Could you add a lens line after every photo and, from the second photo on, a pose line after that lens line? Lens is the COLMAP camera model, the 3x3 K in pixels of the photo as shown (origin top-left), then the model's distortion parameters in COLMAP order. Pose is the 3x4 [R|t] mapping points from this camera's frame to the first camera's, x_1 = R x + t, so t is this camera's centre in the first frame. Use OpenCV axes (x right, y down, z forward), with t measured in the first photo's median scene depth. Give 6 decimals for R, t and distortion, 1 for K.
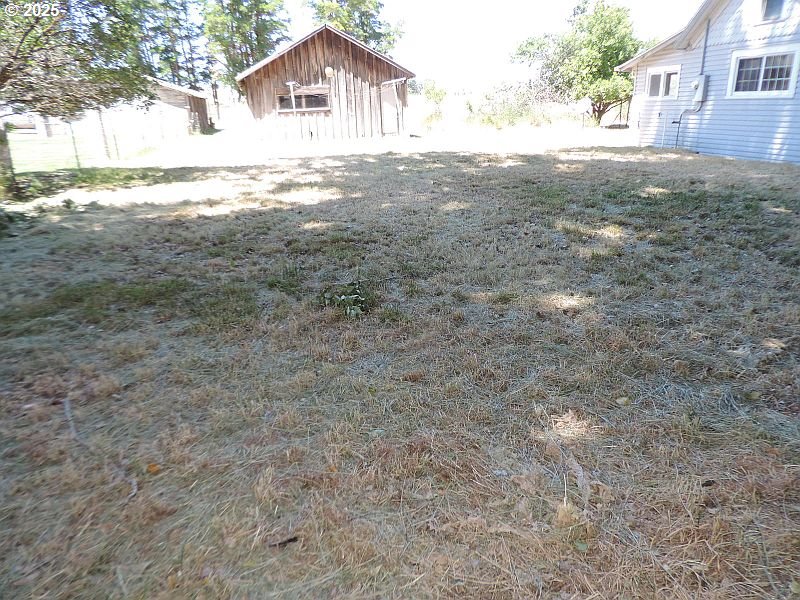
lens RADIAL K [[584.8, 0, 401.3], [0, 584.8, 292.0], [0, 0, 1]] dist [0.006672, -0.007071]
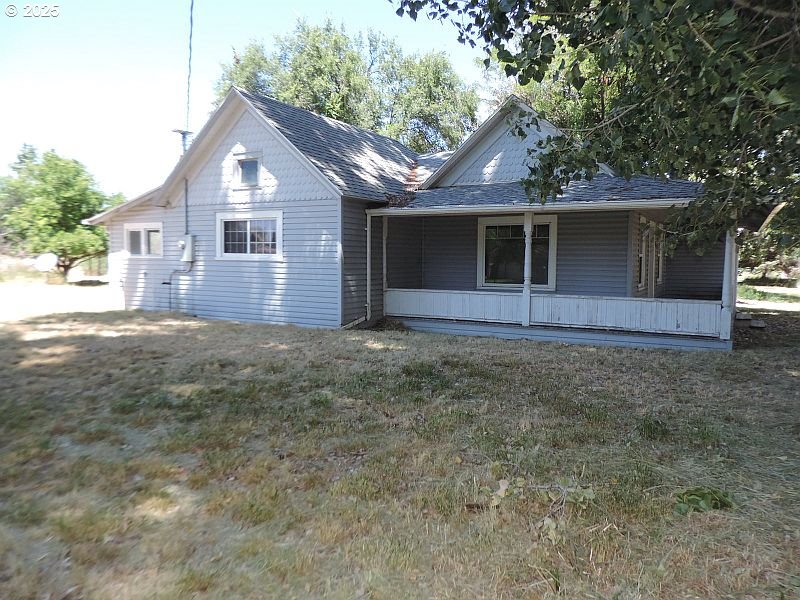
lens RADIAL K [[584.8, 0, 400.3], [0, 584.8, 293.0], [0, 0, 1]] dist [0.006672, -0.007071]
pose [[0.667788, -0.019966, 0.744084, 0.039906], [0.204094, 0.966241, -0.157239, -0.057546], [-0.715825, 0.256865, 0.649319, 0.156815]]
